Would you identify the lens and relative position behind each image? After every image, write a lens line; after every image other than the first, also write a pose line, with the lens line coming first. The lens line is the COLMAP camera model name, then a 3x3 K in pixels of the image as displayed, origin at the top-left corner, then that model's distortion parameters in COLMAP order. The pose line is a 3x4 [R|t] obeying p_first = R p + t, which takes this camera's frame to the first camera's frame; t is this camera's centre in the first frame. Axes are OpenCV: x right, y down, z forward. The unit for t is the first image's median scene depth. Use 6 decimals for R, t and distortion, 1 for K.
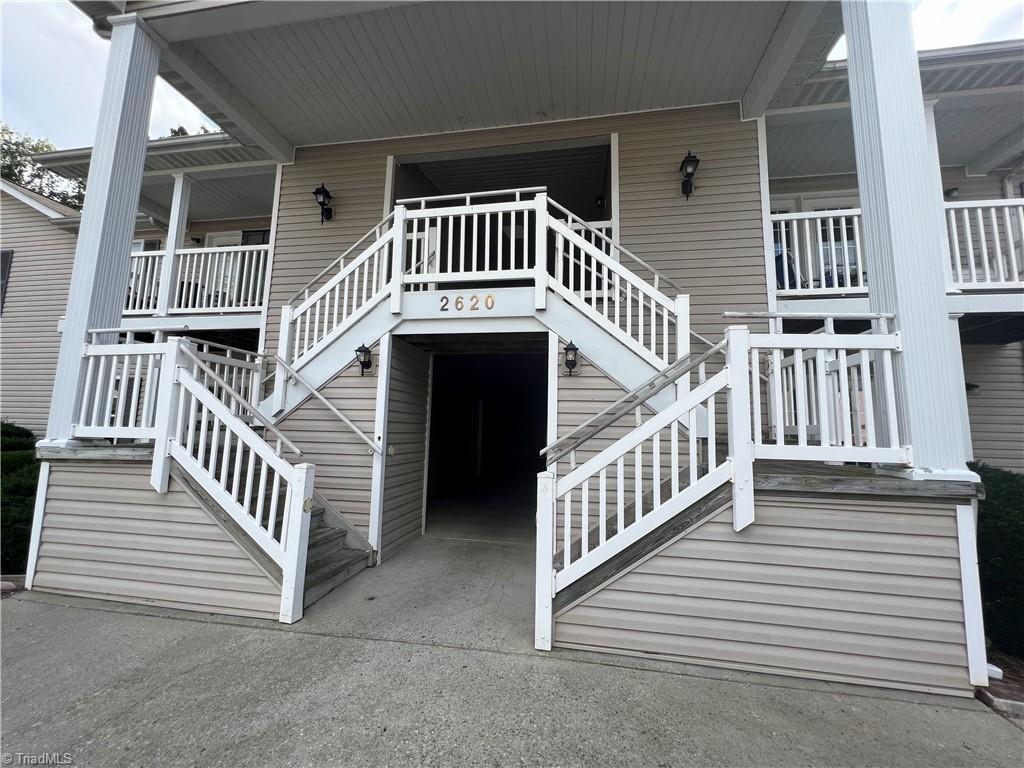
lens RADIAL K [[409.8, 0, 513.8], [0, 409.8, 381.9], [0, 0, 1]] dist [-0.000549, 0.000119]
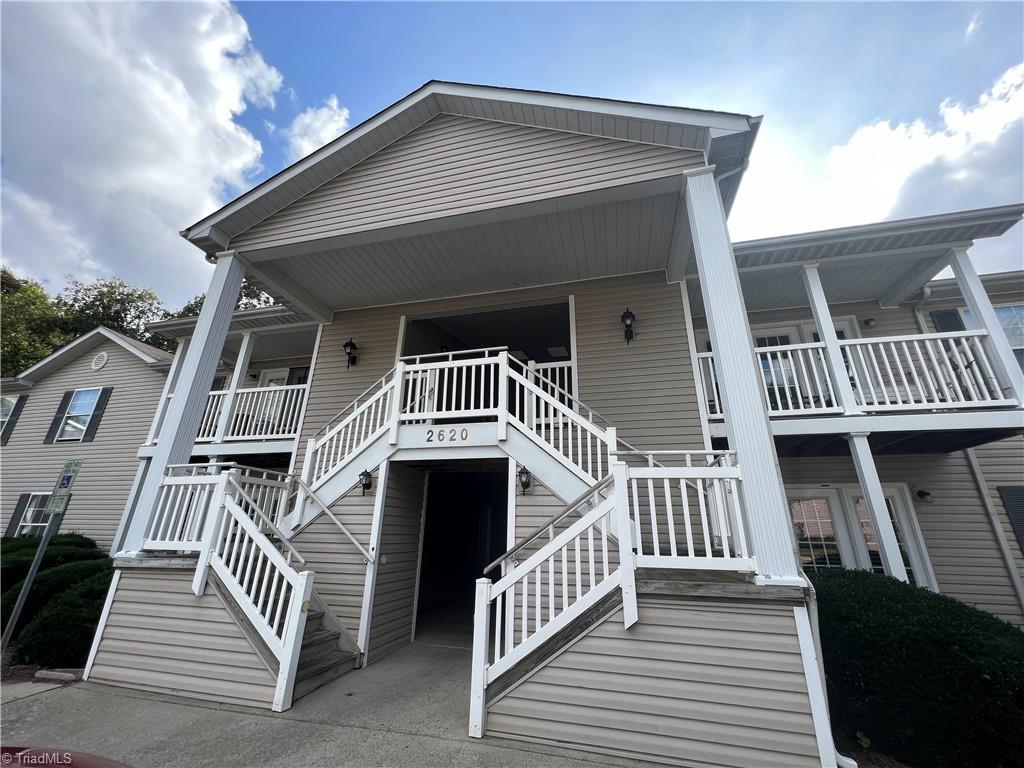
lens RADIAL K [[409.8, 0, 513.5], [0, 409.8, 382.1], [0, 0, 1]] dist [-0.000549, 0.000119]
pose [[0.996722, -0.033469, -0.073656, 0.222930], [0.015074, 0.971302, -0.237371, -0.055417], [0.079487, 0.235482, 0.968623, -0.297624]]
